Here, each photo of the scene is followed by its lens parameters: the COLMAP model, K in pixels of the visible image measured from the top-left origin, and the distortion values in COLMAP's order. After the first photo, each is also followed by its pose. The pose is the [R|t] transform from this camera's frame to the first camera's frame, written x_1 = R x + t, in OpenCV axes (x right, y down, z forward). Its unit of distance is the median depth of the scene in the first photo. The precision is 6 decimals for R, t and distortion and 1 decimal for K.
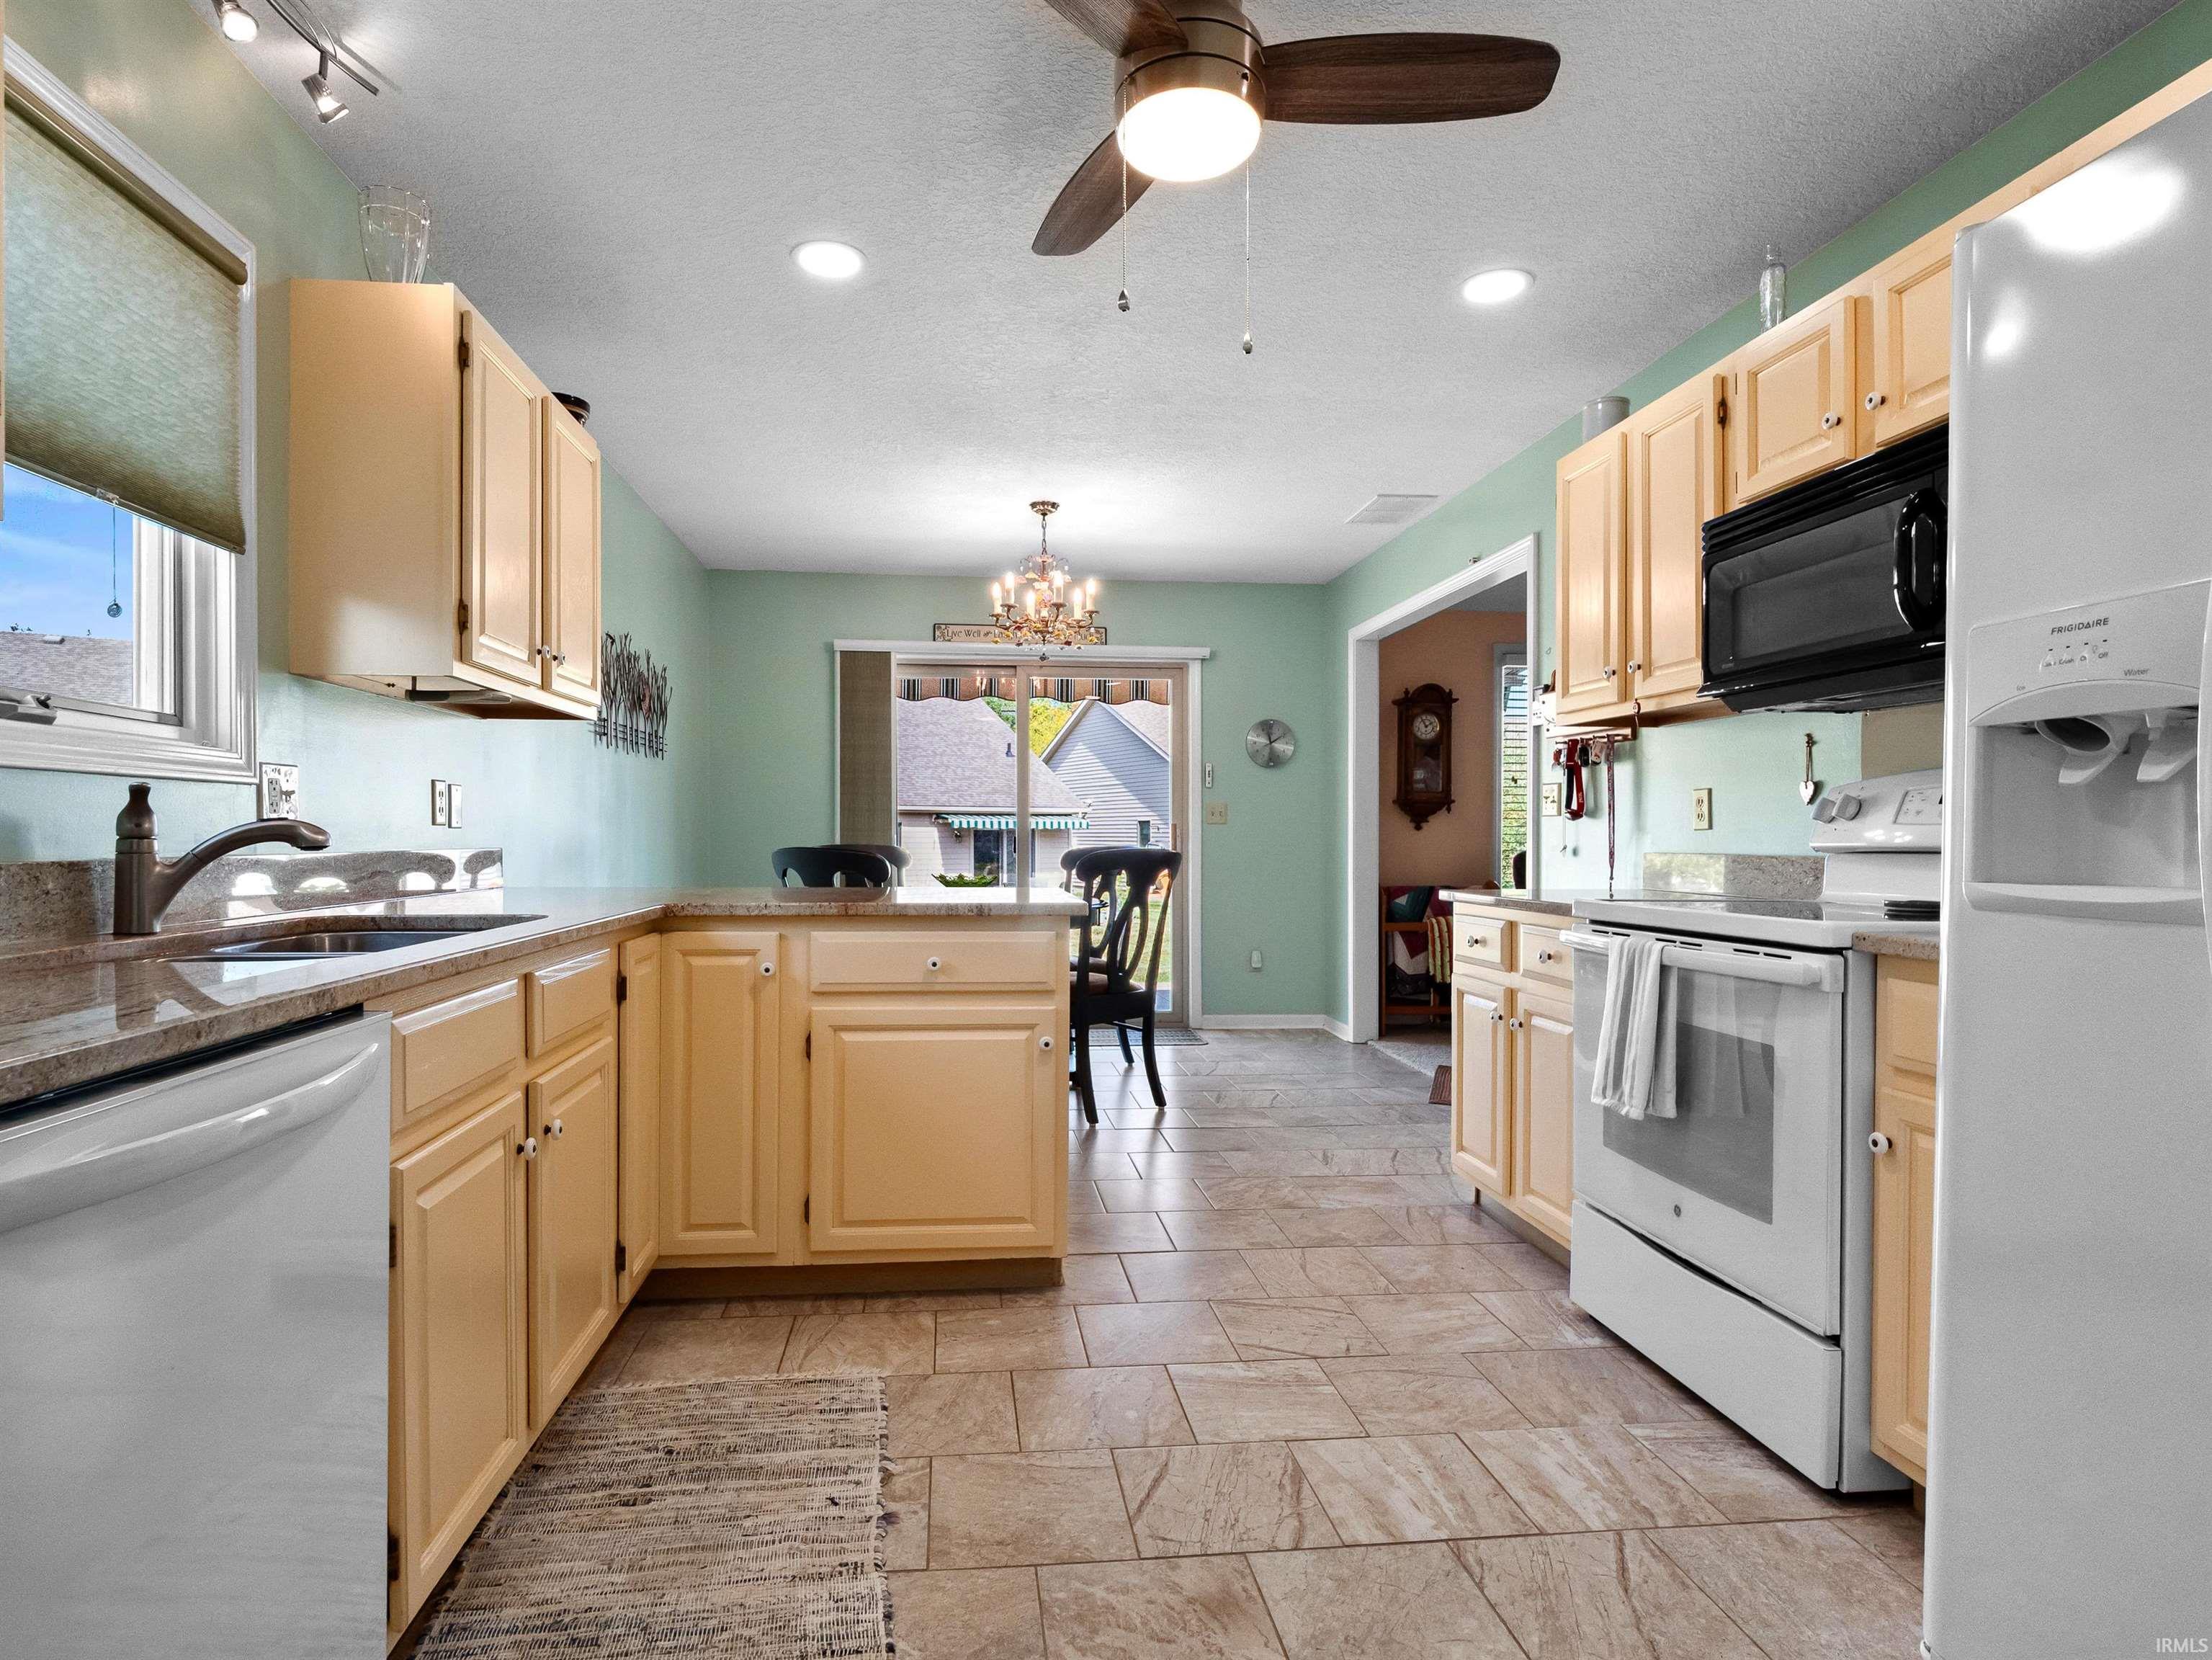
lens RADIAL K [[1134.9, 0, 1038.0], [0, 1134.9, 832.8], [0, 0, 1]] dist [-0.005190, 0.002874]
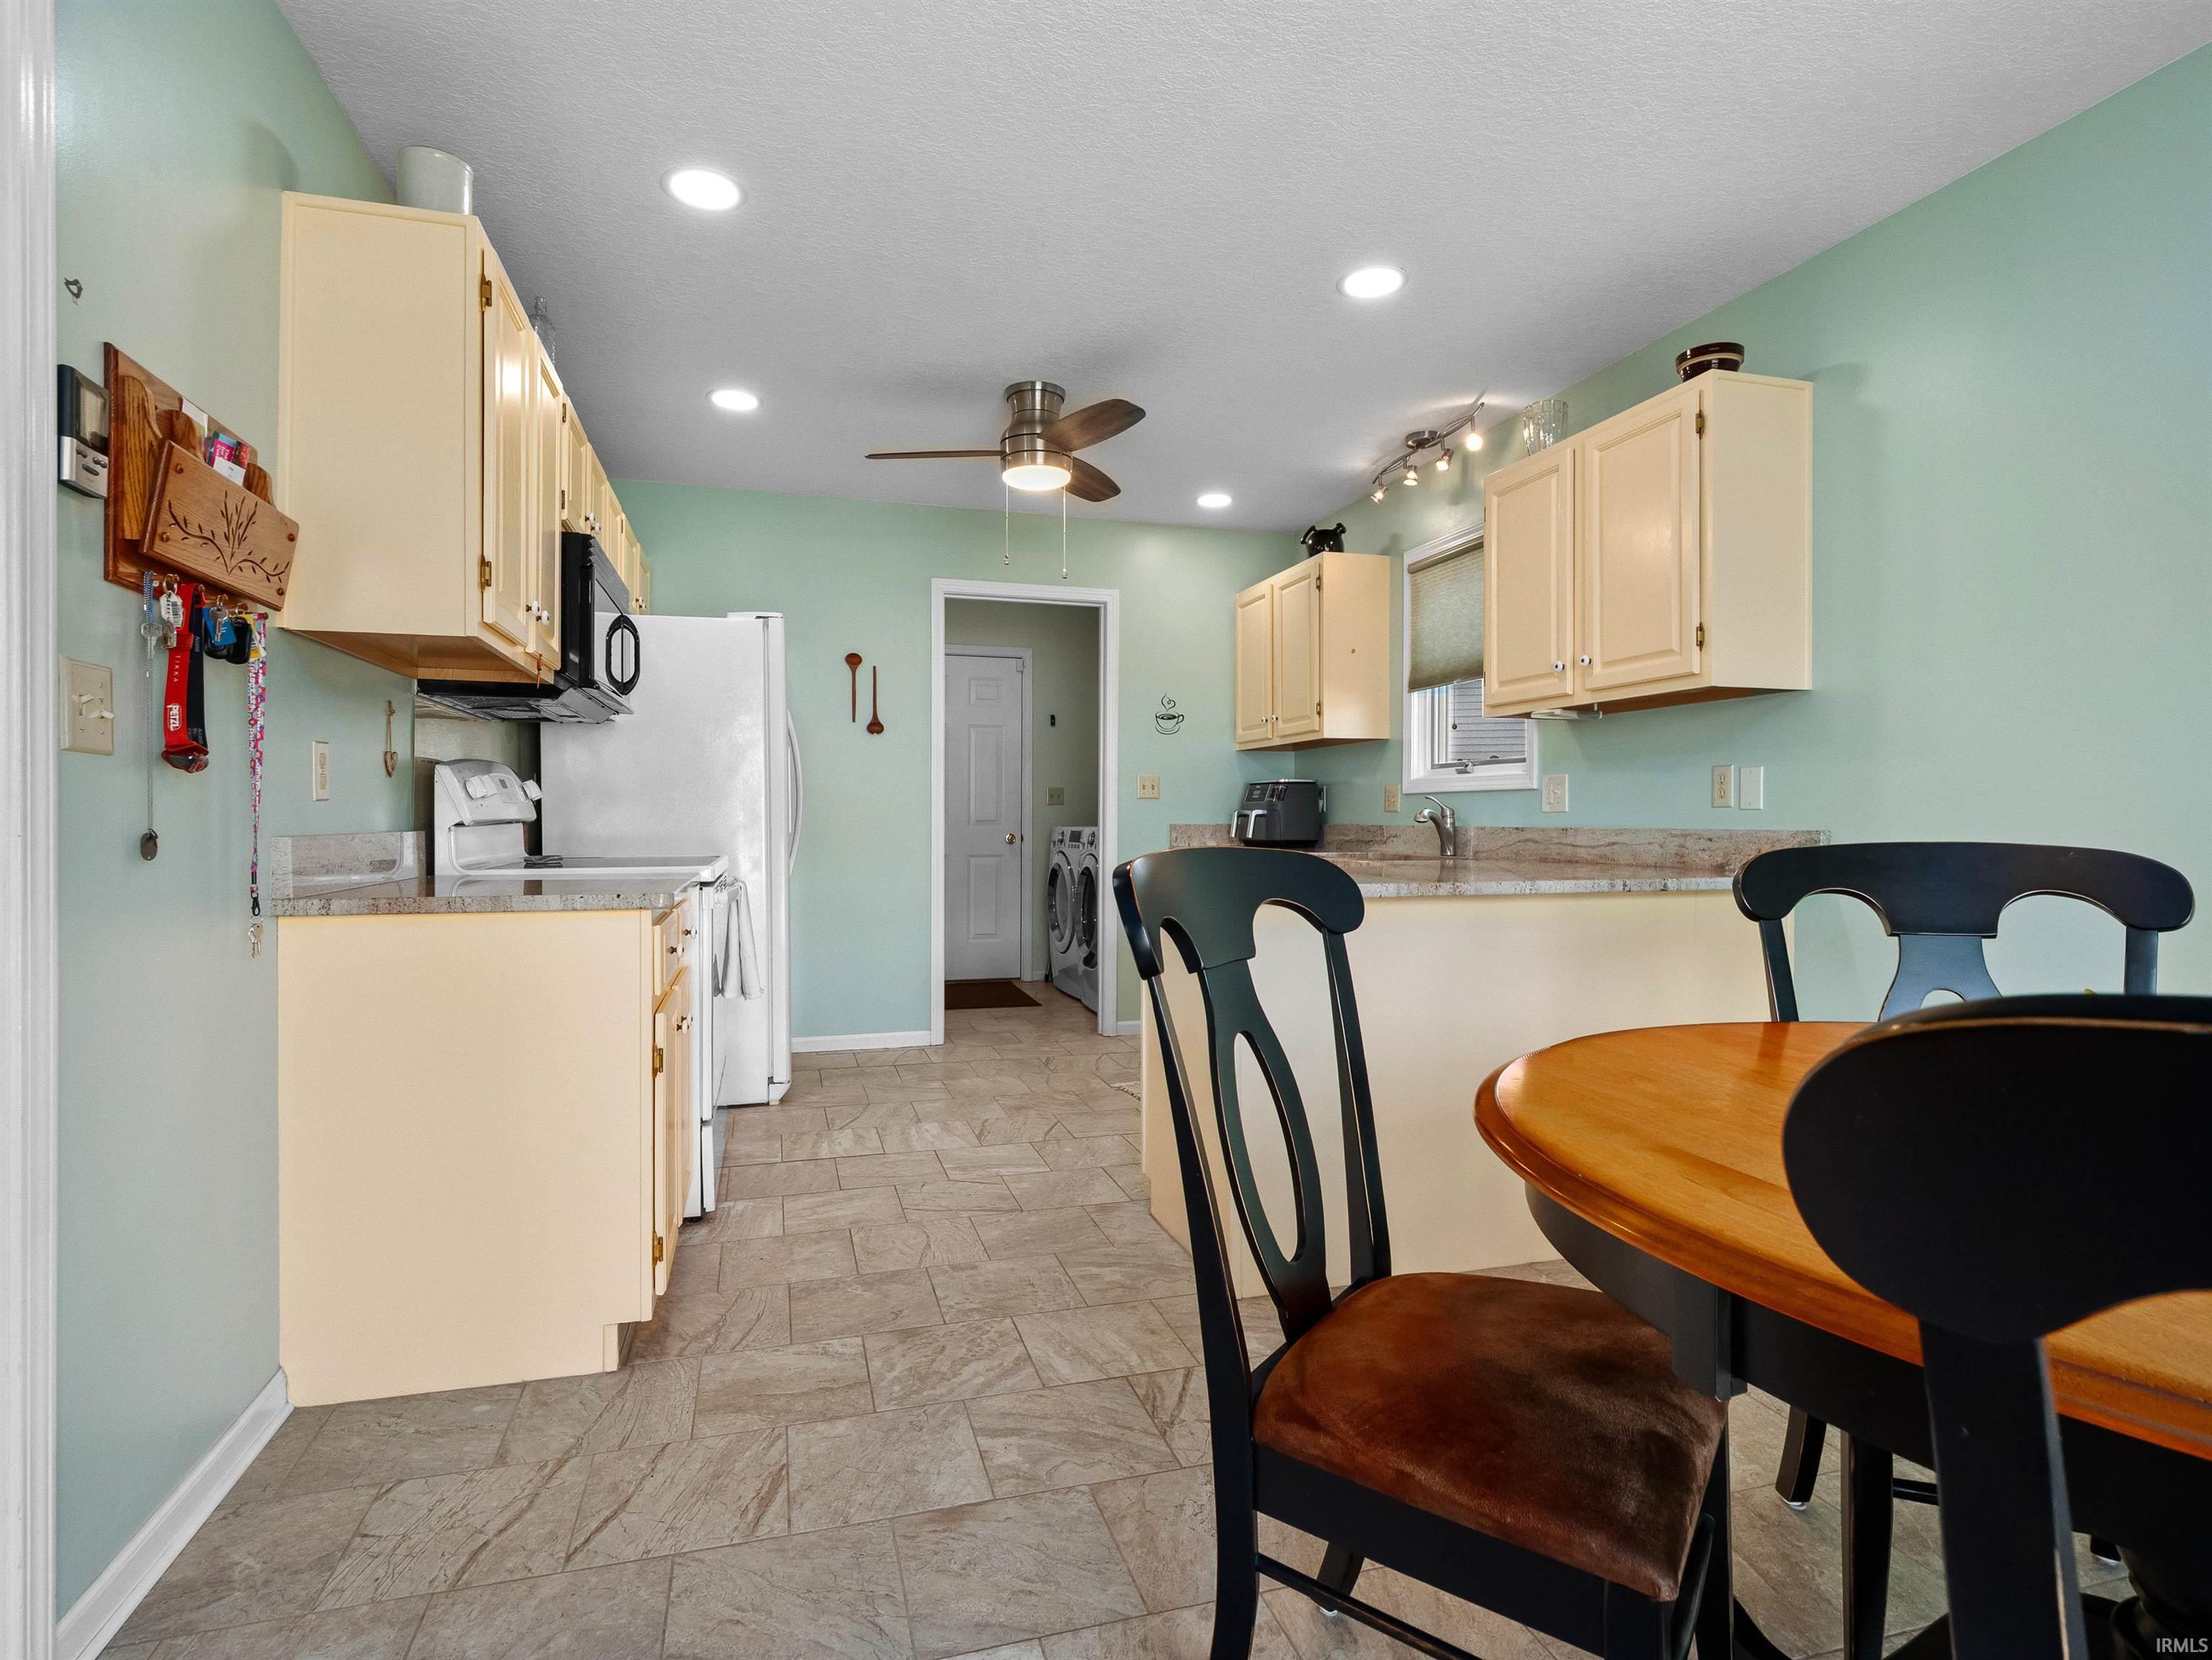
lens RADIAL K [[1134.9, 0, 1093.8], [0, 1134.9, 825.3], [0, 0, 1]] dist [-0.005190, 0.002874]
pose [[-0.979134, -0.005047, -0.203151, 0.302871], [-0.006262, 0.999966, 0.005341, 0.007995], [0.203117, 0.006501, -0.979133, 2.052212]]
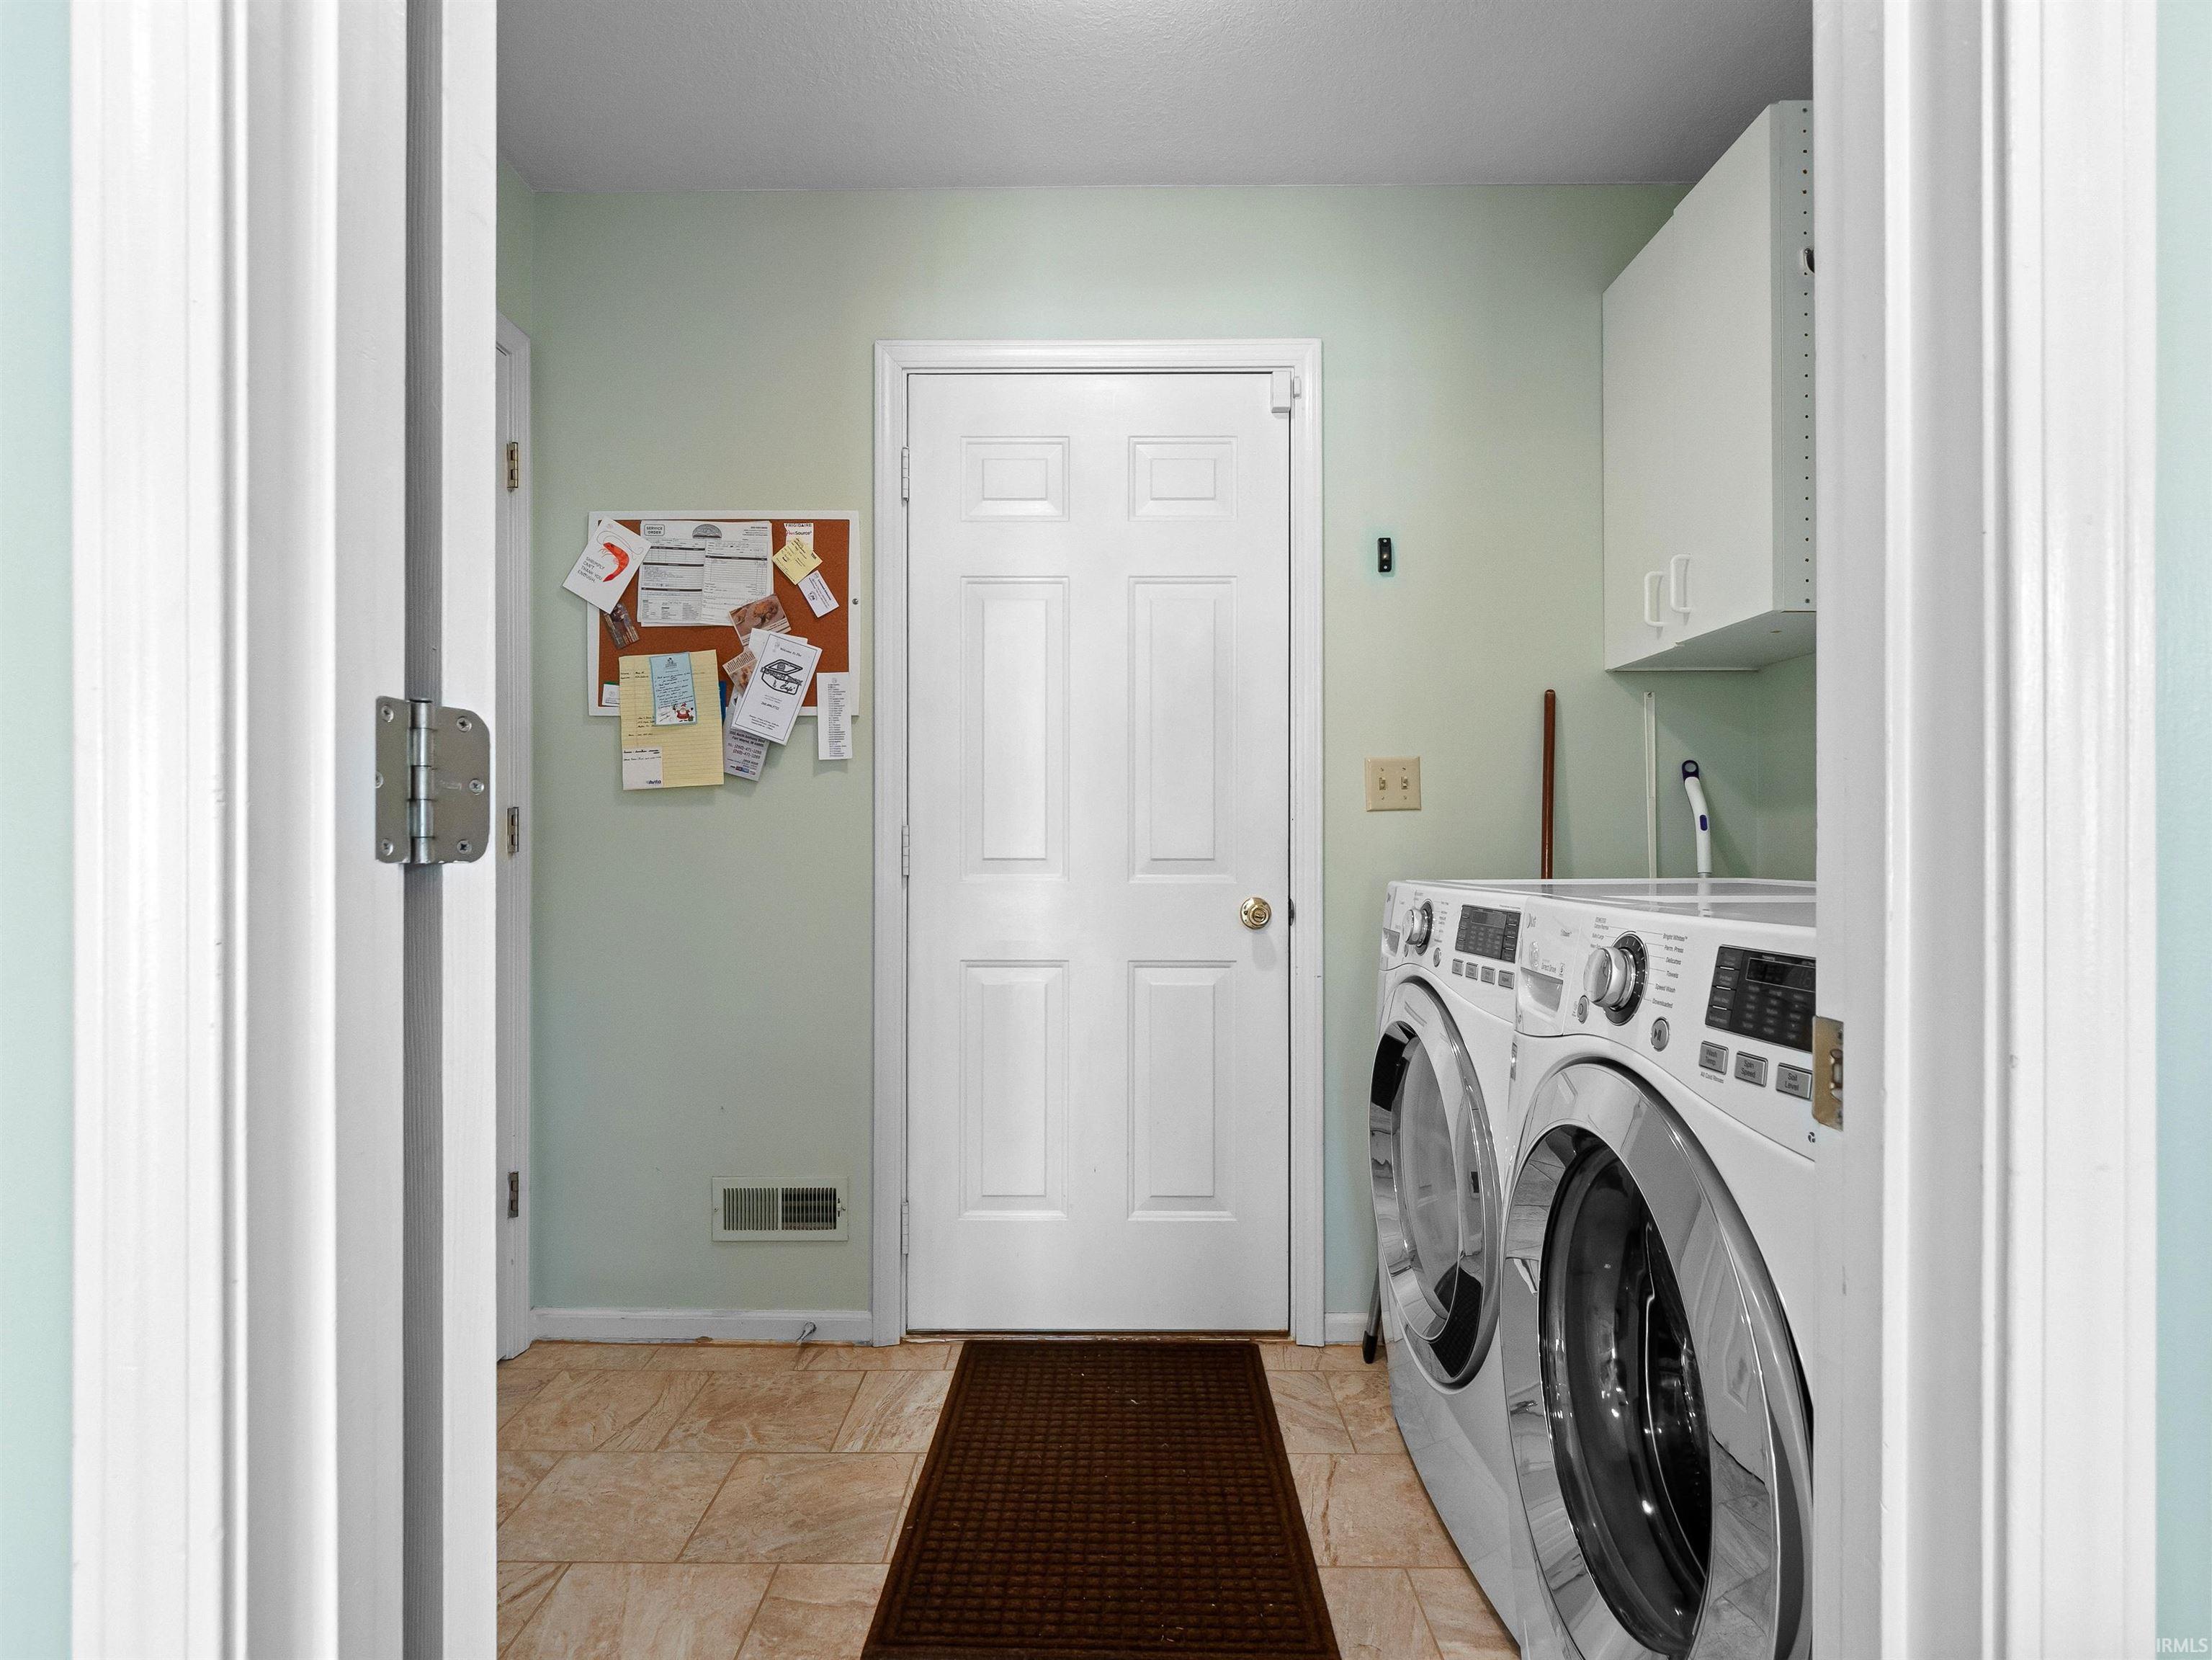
lens RADIAL K [[1134.9, 0, 1091.0], [0, 1134.9, 841.9], [0, 0, 1]] dist [-0.005190, 0.002874]
pose [[-0.996438, -0.002784, 0.084284, 0.004678], [-0.002970, 0.999993, -0.002081, 0.001649], [-0.084277, -0.002324, -0.996440, 0.288999]]
